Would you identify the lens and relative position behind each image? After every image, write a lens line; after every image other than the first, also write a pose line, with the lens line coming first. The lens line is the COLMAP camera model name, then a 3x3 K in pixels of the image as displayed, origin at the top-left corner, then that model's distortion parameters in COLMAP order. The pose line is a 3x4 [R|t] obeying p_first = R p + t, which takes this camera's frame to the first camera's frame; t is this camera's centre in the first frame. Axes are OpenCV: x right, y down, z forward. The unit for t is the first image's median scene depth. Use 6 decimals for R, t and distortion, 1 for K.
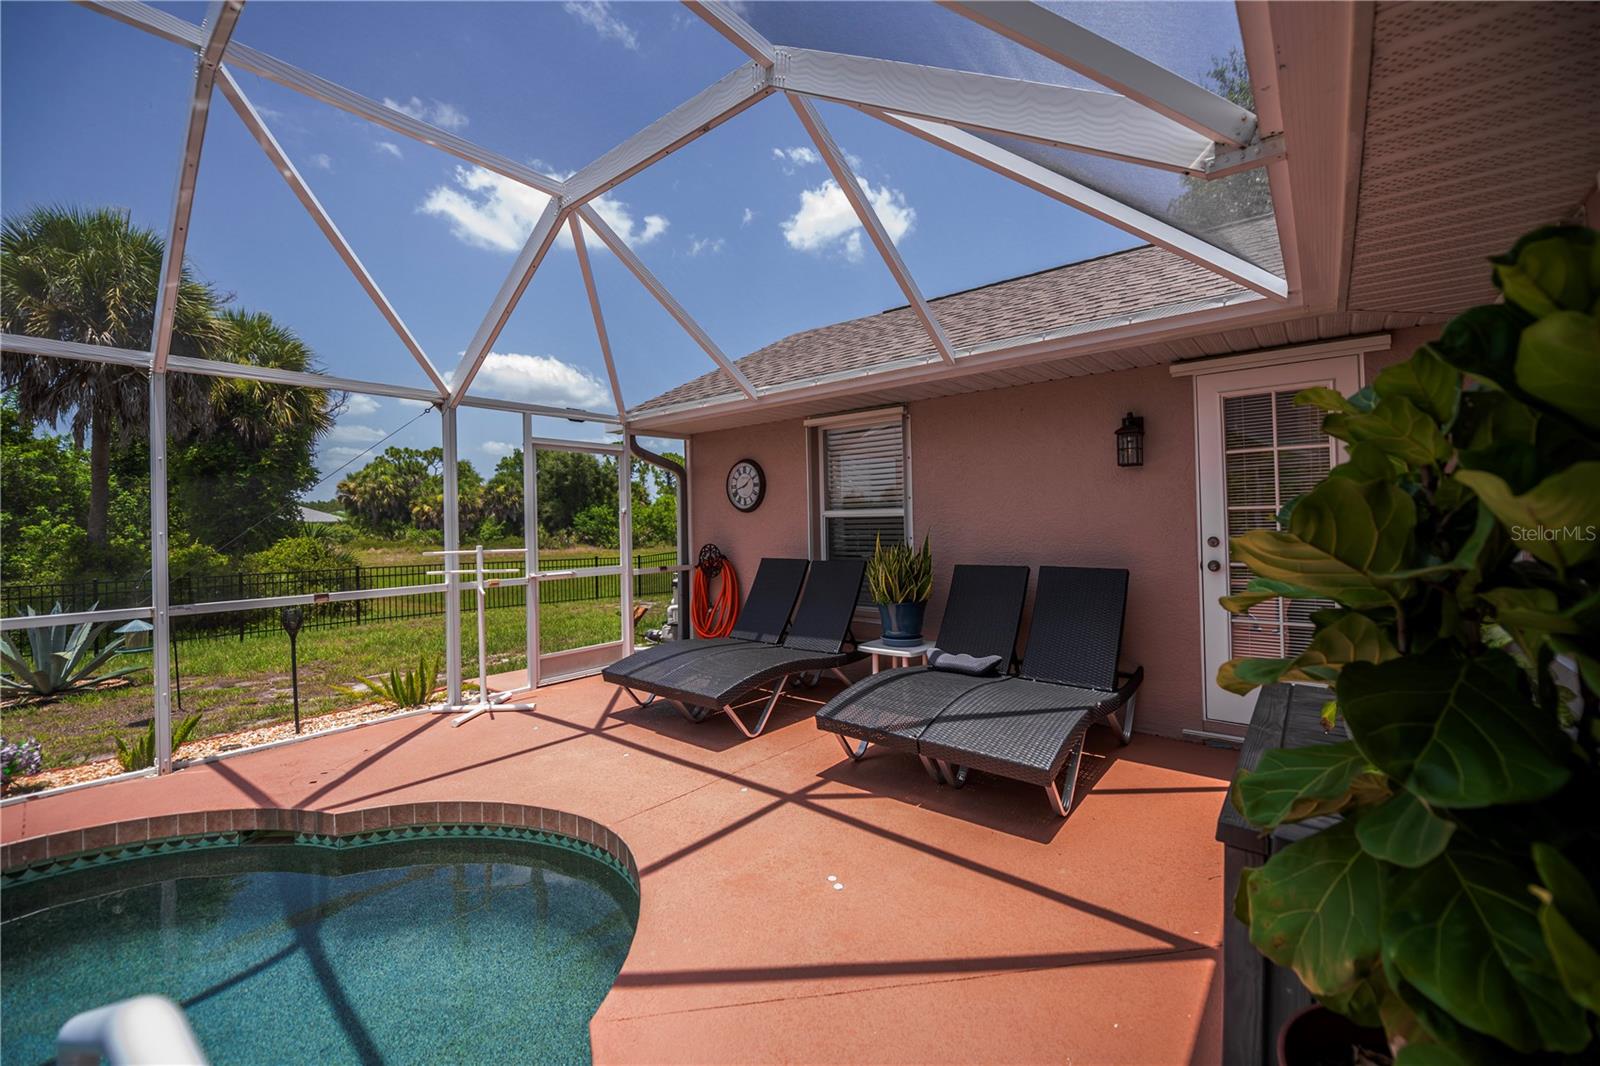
lens RADIAL K [[655.3, 0, 819.5], [0, 655.3, 521.8], [0, 0, 1]] dist [-0.002402, -0.000490]
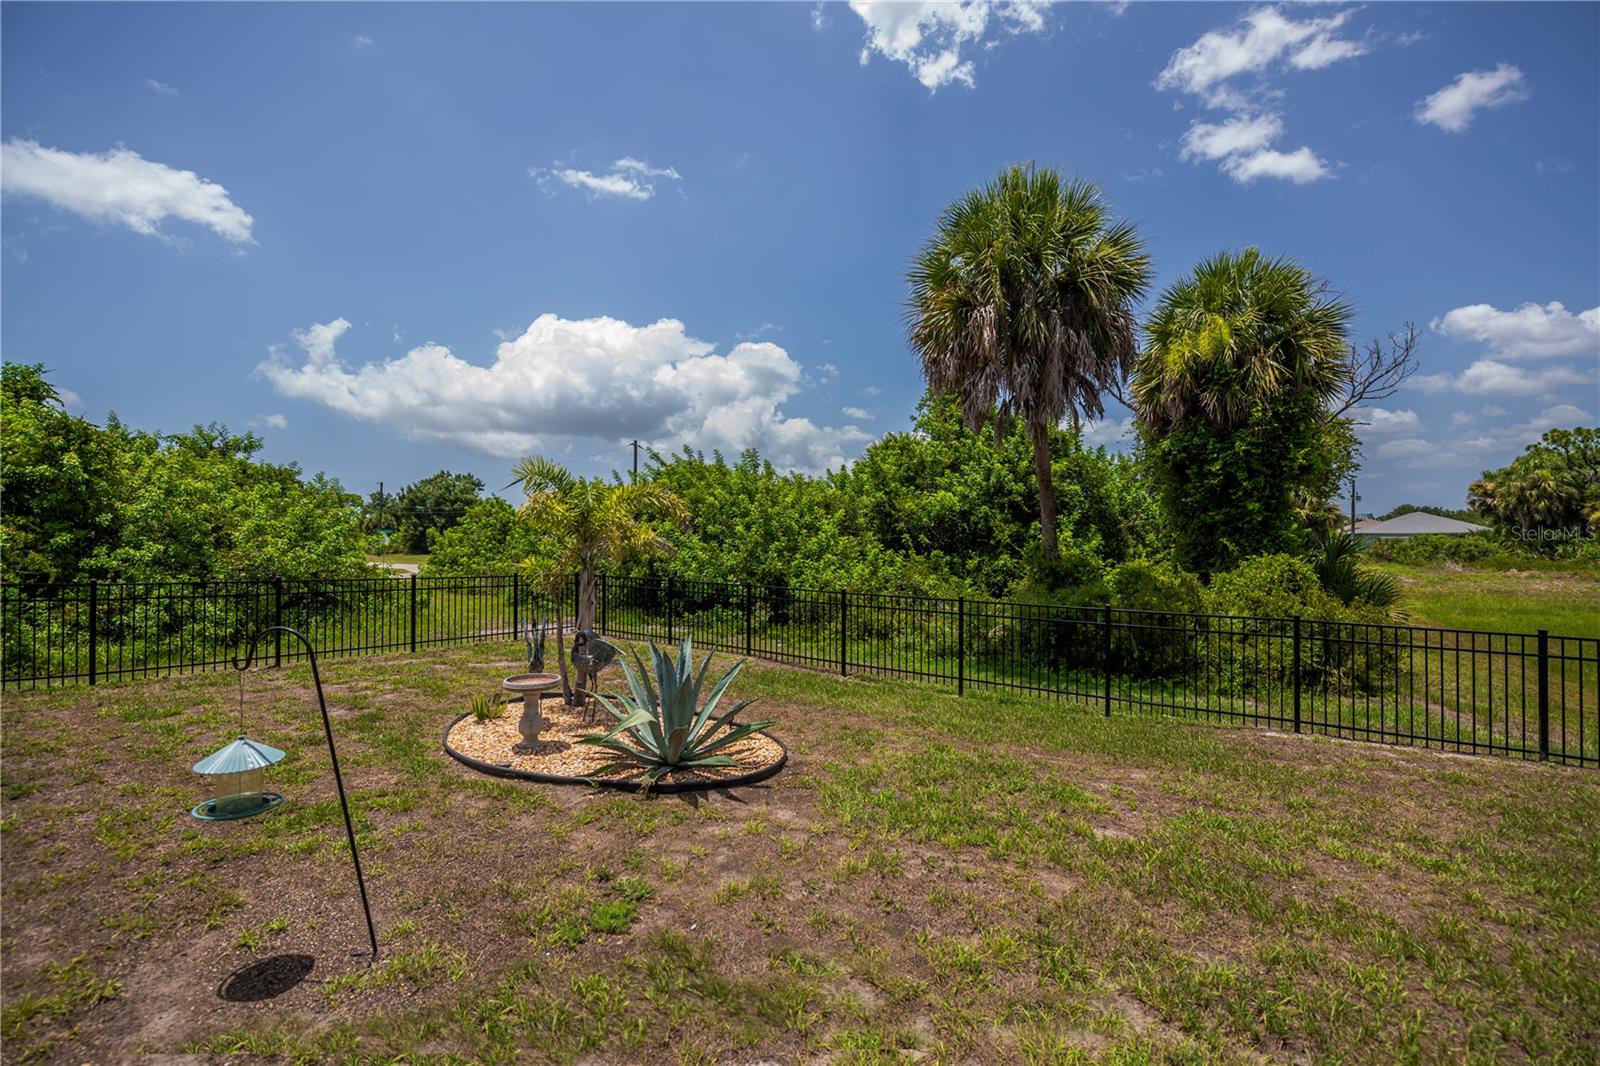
lens RADIAL K [[655.3, 0, 819.5], [0, 655.3, 521.8], [0, 0, 1]] dist [-0.002402, -0.000490]
pose [[0.128460, -0.012296, -0.991638, -0.059826], [-0.004748, 0.999904, -0.013013, 0.000602], [0.991703, 0.006380, 0.128390, 0.139515]]
